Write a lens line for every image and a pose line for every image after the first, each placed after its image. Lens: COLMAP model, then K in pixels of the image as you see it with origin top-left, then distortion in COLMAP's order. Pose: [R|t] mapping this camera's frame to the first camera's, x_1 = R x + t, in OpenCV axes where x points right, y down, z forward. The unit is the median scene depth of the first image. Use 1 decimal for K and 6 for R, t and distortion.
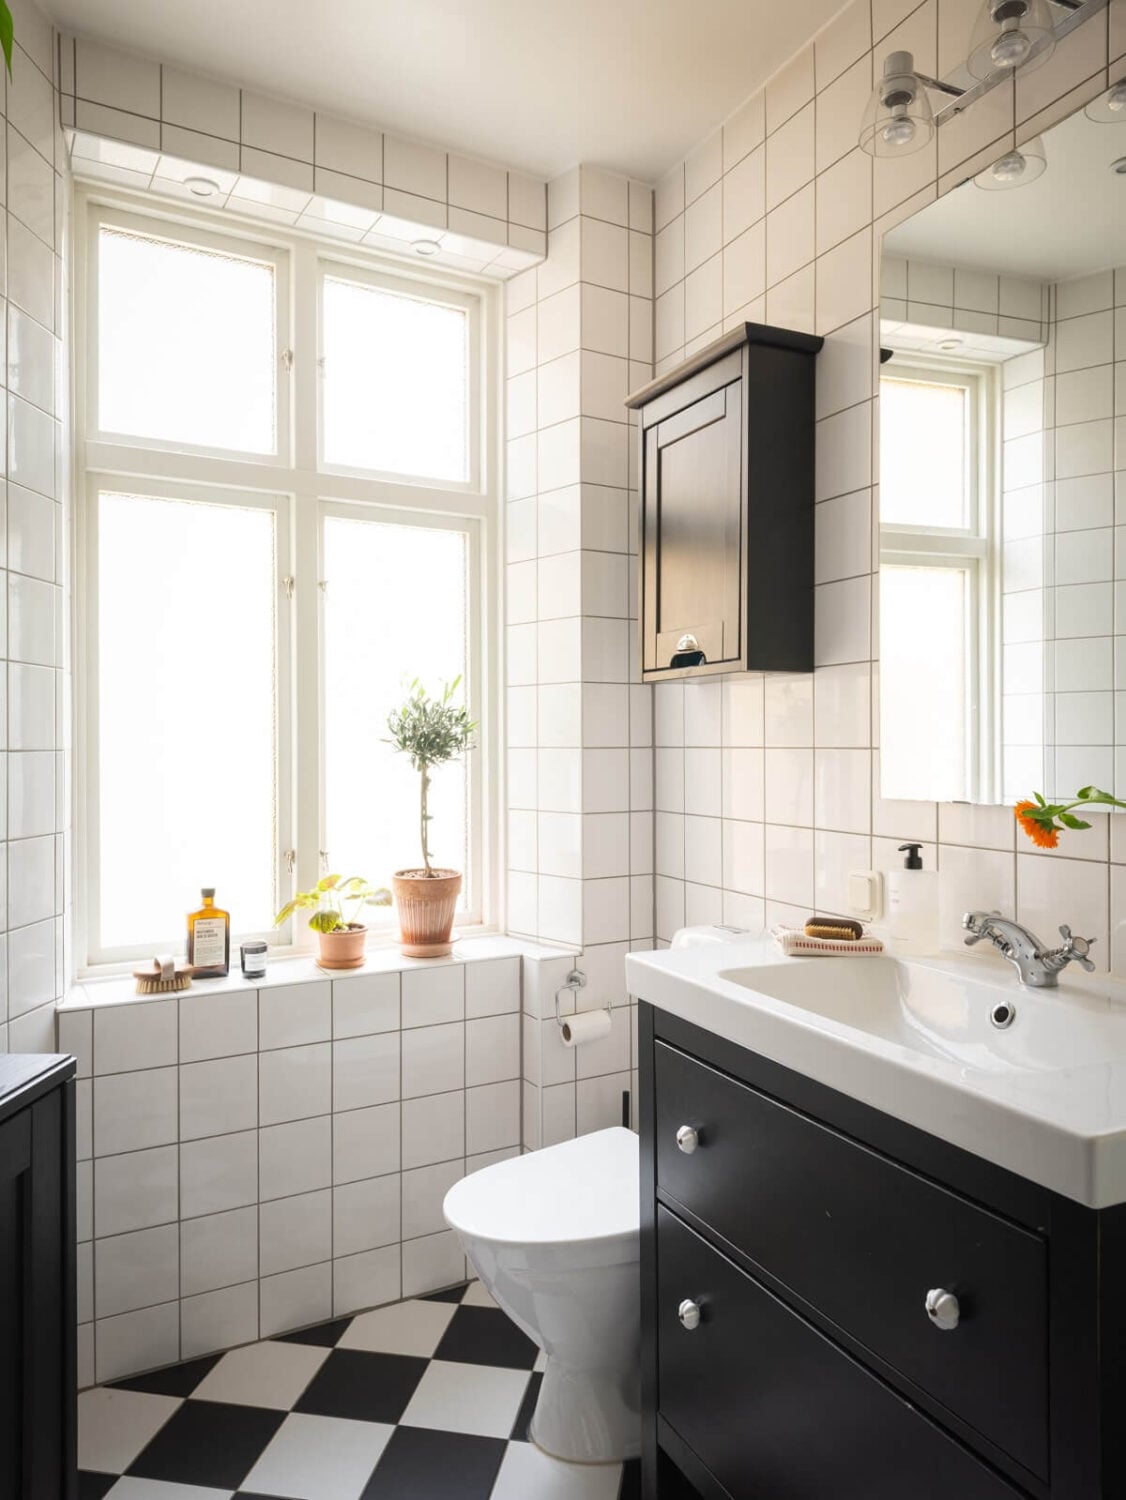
lens RADIAL K [[999.7, 0, 575.9], [0, 999.7, 754.6], [0, 0, 1]] dist [-0.001314, -0.010033]
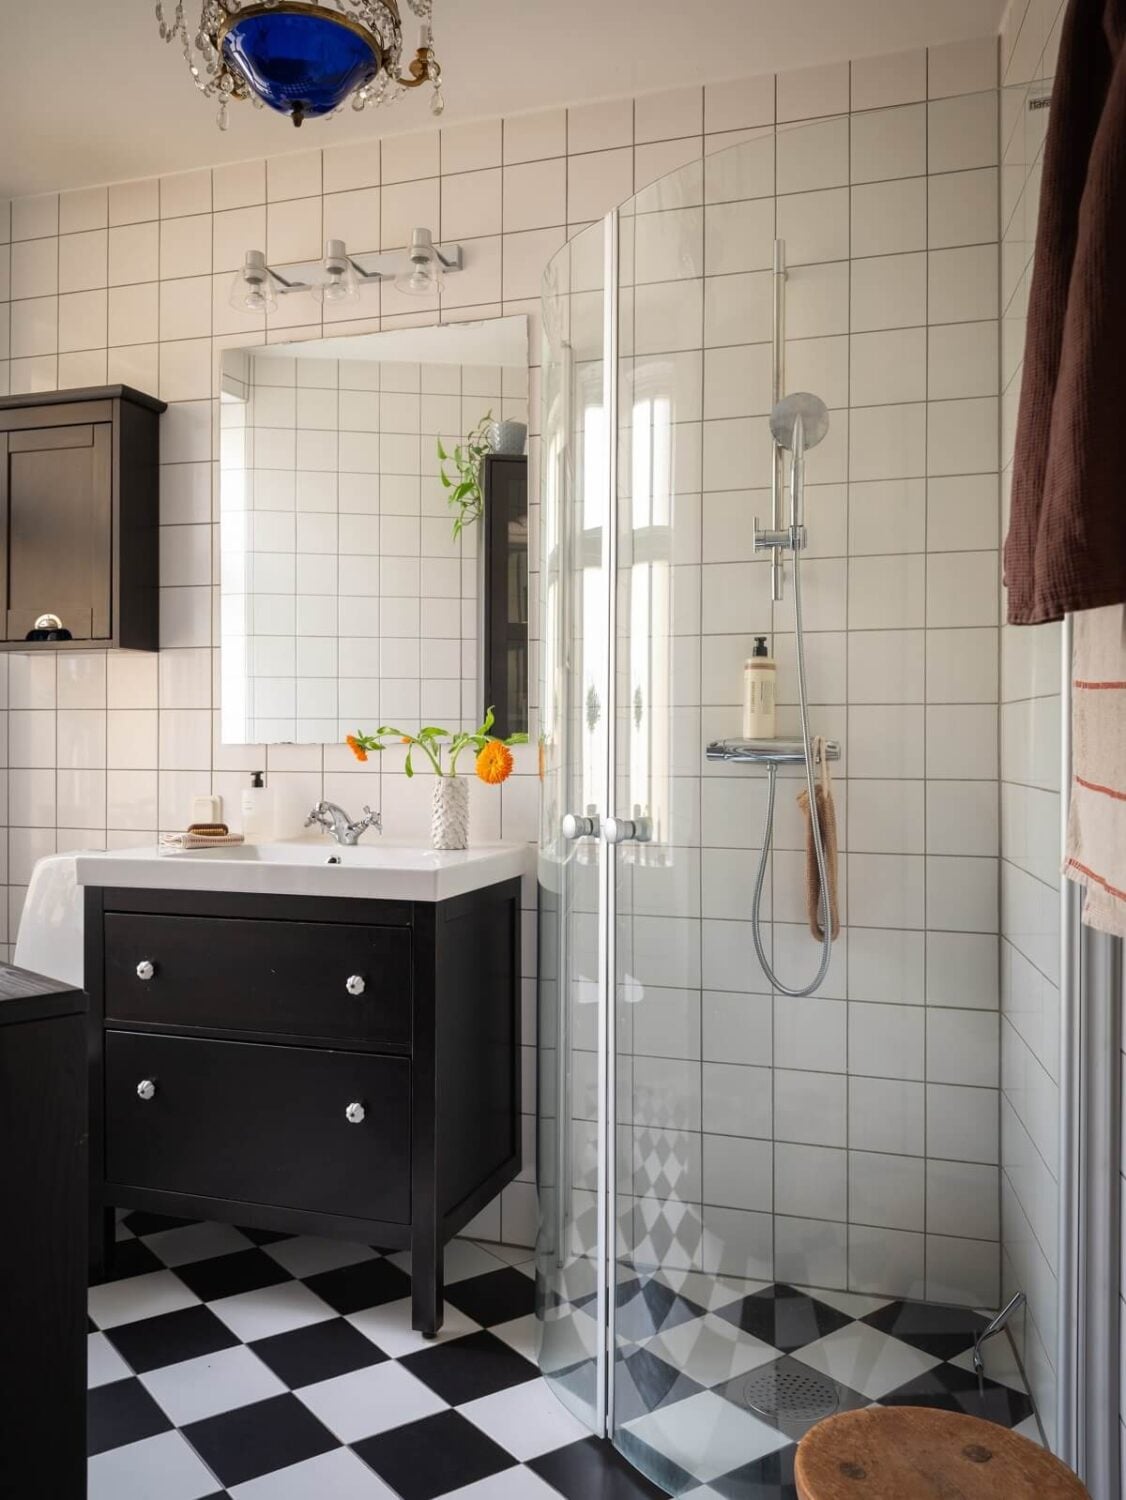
lens RADIAL K [[999.7, 0, 564.4], [0, 999.7, 743.2], [0, 0, 1]] dist [-0.001314, -0.010033]
pose [[0.675155, -0.004079, 0.737665, -0.465577], [0.001838, 0.999991, 0.003848, 0.042521], [-0.737674, -0.001243, 0.675156, -0.365075]]
